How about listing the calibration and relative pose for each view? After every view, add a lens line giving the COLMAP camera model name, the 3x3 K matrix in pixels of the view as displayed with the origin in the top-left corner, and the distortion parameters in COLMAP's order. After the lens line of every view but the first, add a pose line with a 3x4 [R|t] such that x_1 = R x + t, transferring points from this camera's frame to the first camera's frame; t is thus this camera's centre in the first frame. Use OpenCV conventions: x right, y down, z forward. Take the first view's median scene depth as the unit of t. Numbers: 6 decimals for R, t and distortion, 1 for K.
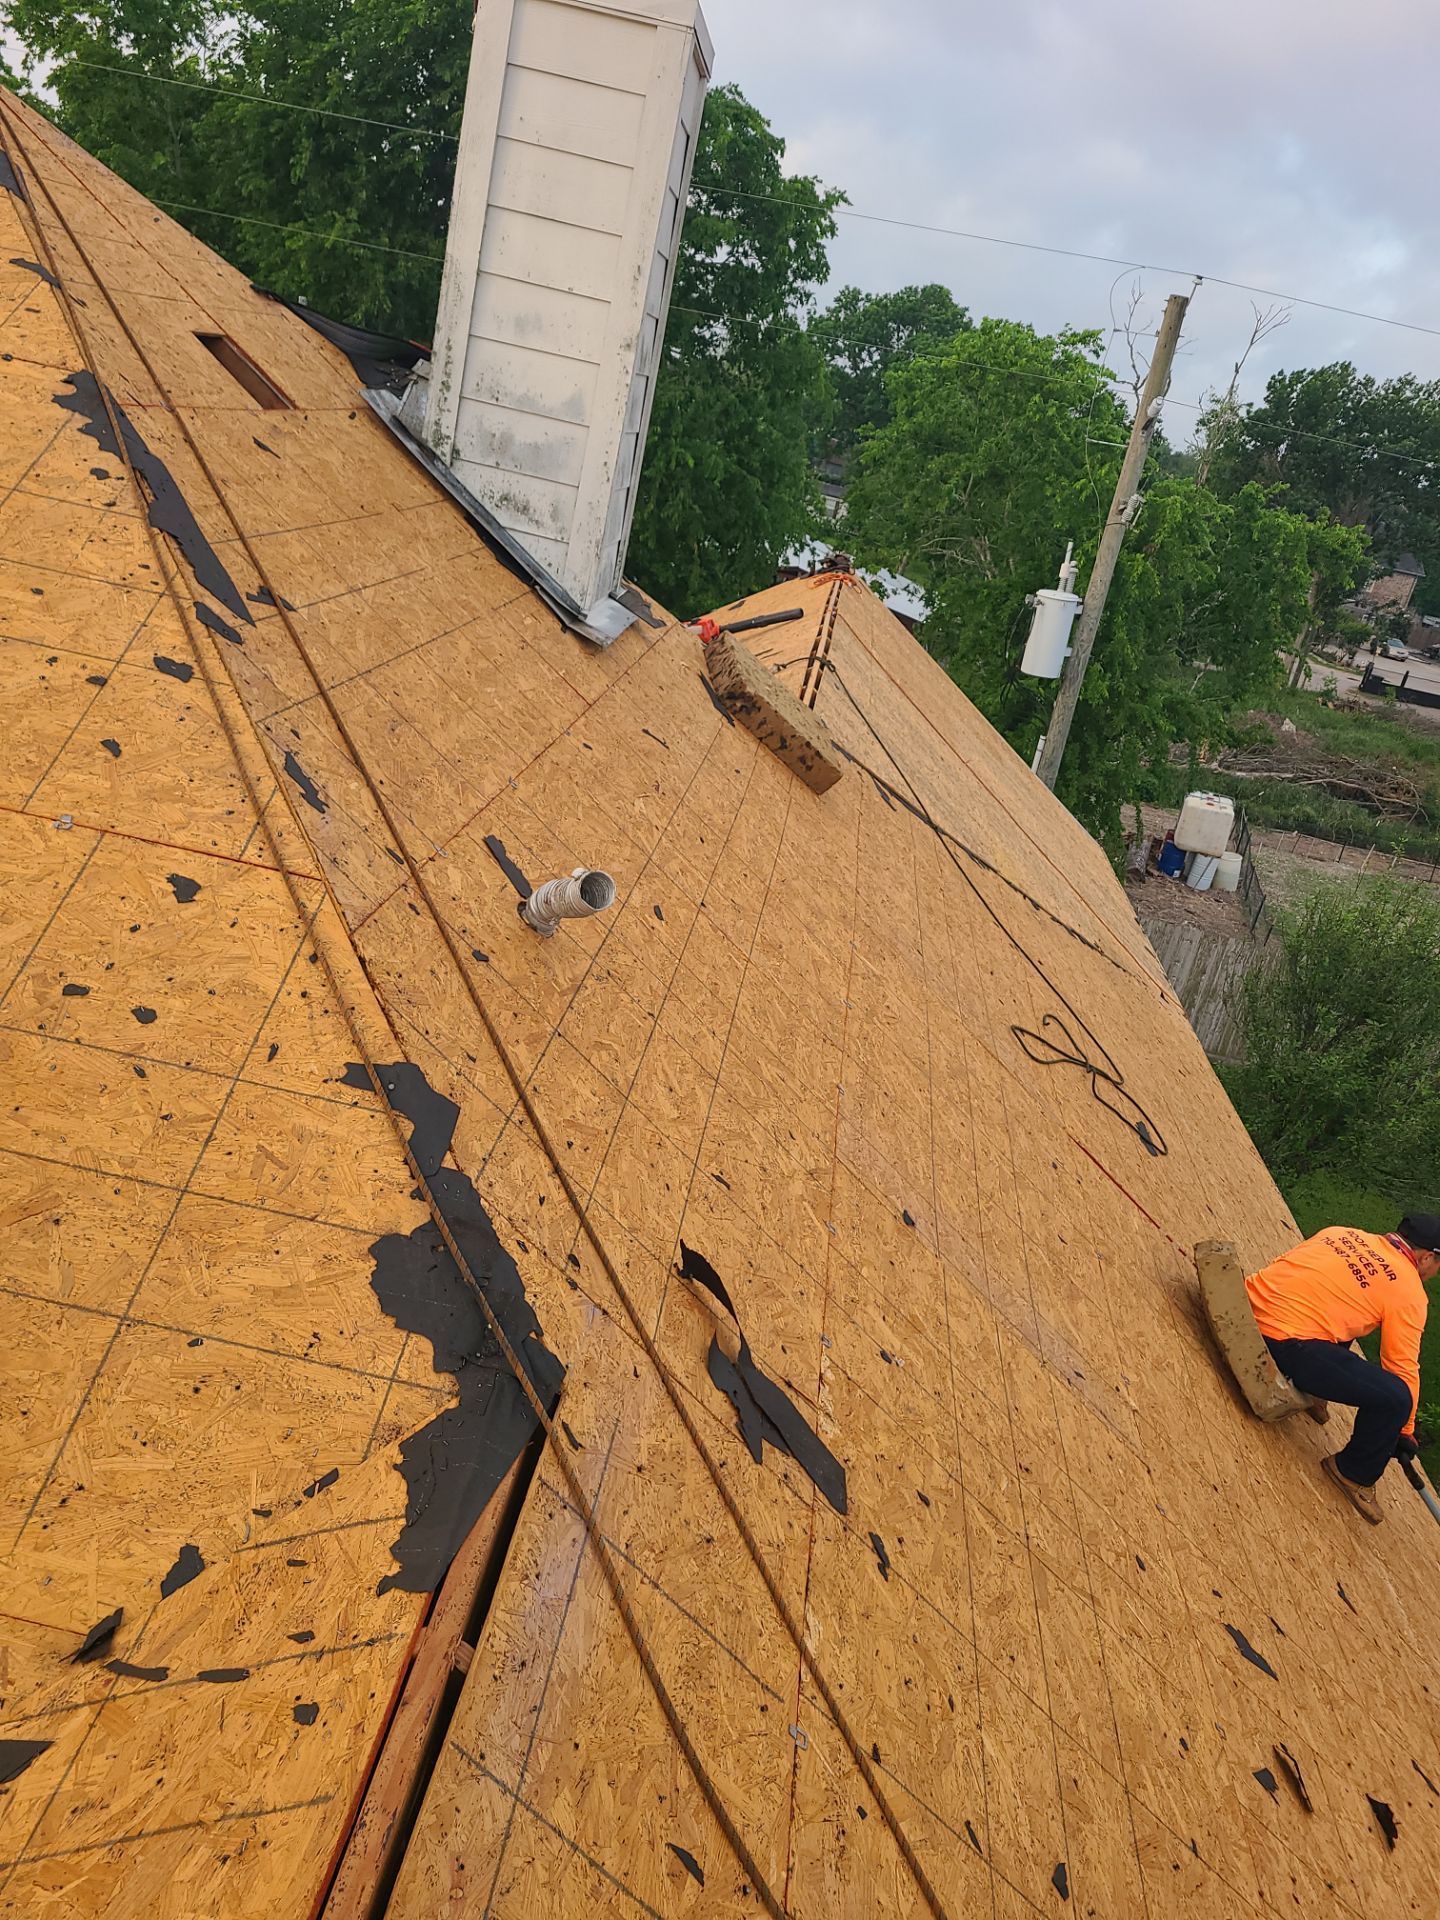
lens RADIAL K [[1430.9, 0, 717.9], [0, 1430.9, 934.1], [0, 0, 1]] dist [0.052317, -0.036525]
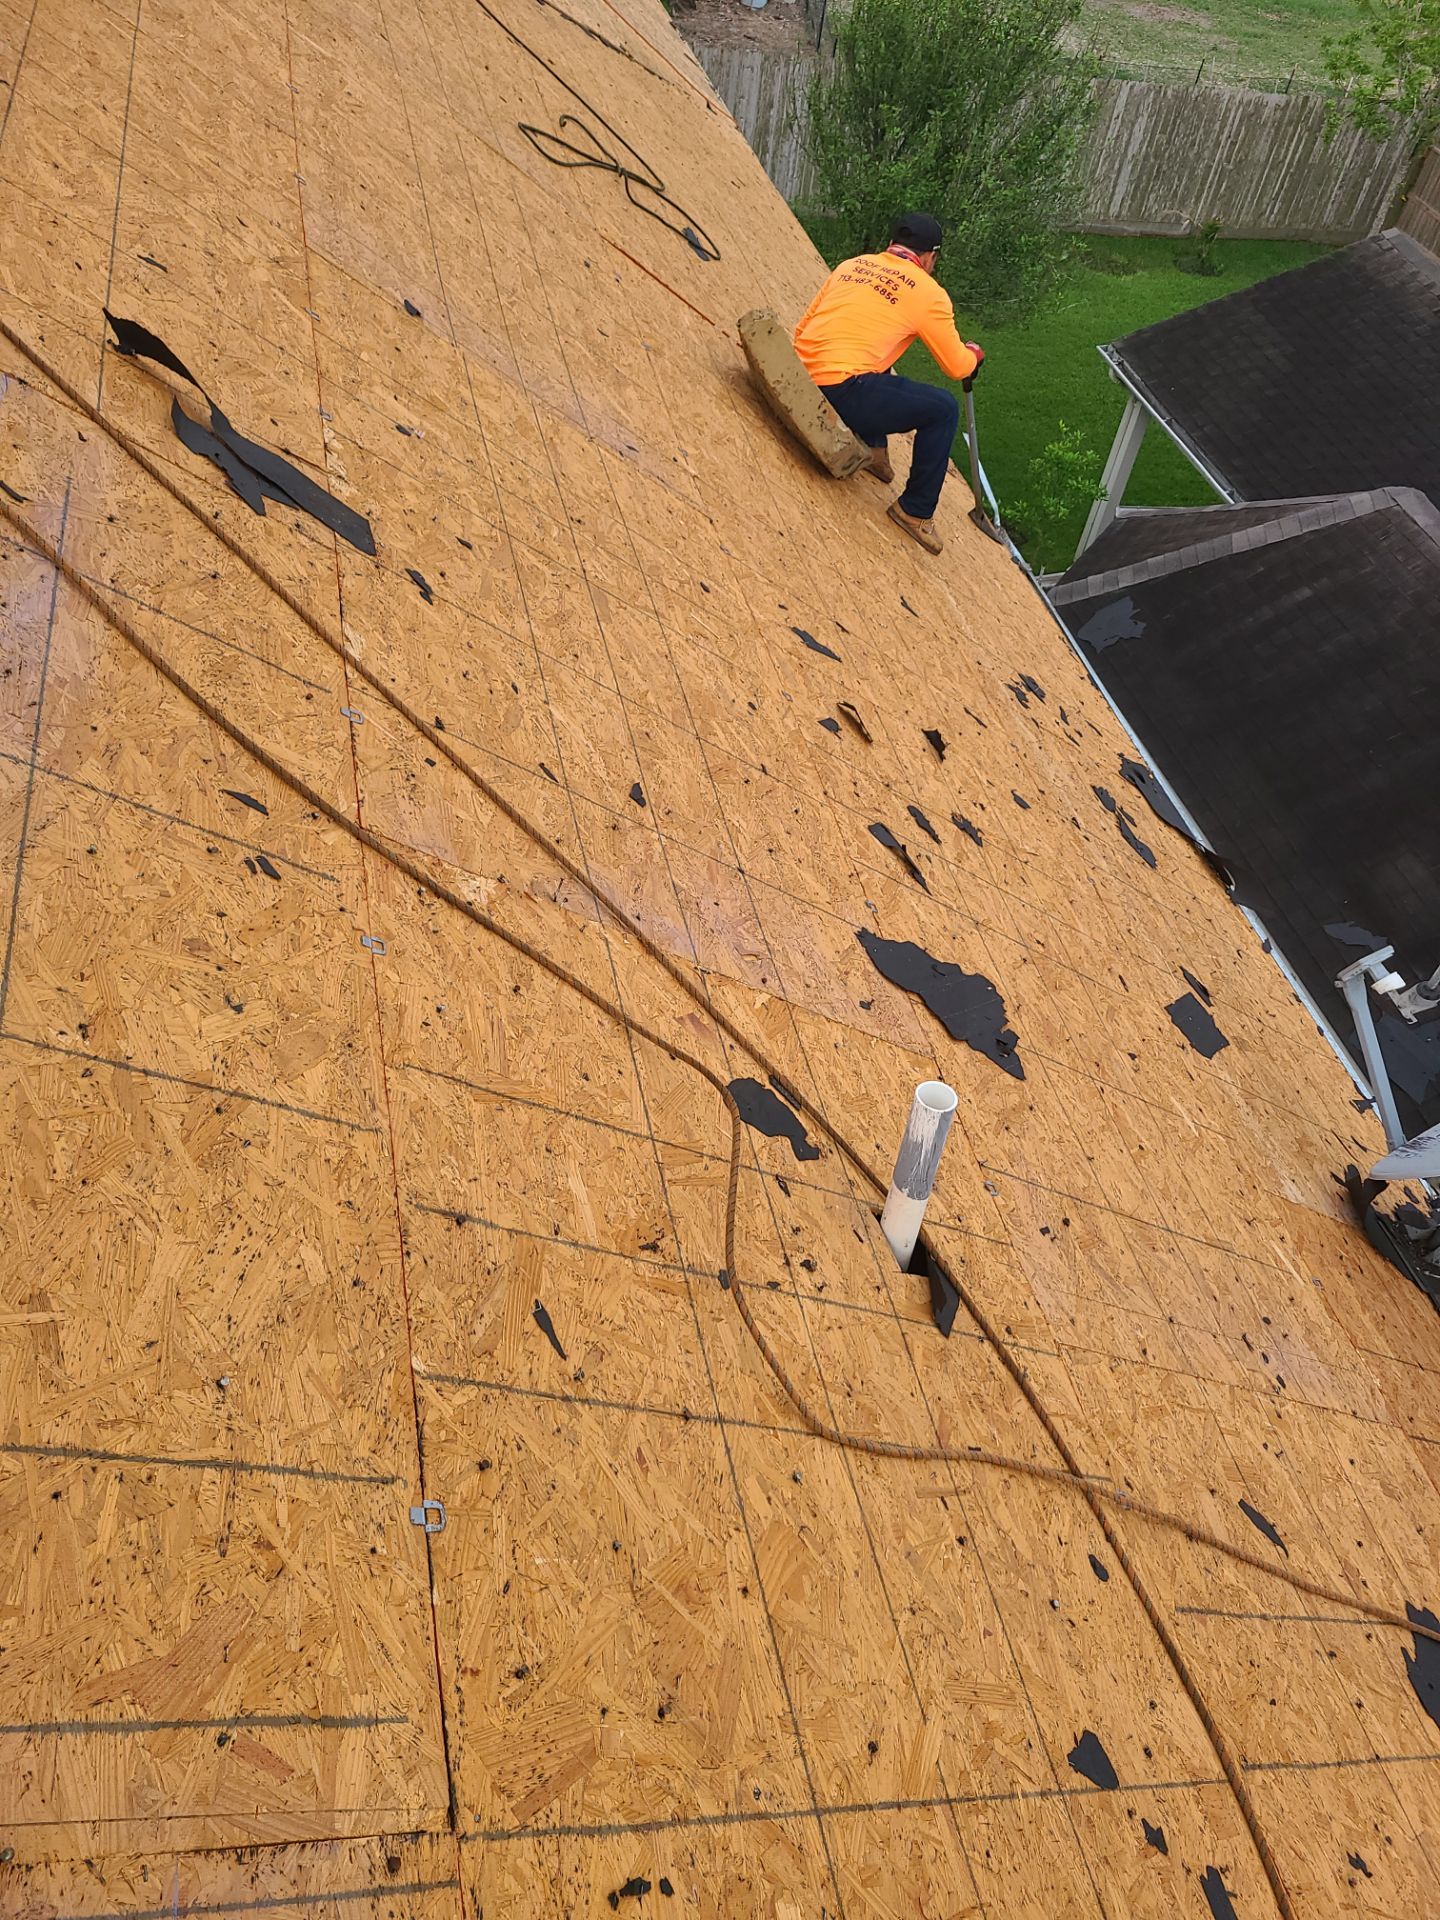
lens RADIAL K [[1430.9, 0, 717.9], [0, 1430.9, 934.1], [0, 0, 1]] dist [0.052317, -0.036525]
pose [[0.938338, -0.304747, 0.163249, 0.054573], [0.184394, 0.840595, 0.509312, 0.125356], [-0.292438, -0.447804, 0.844956, -0.030561]]
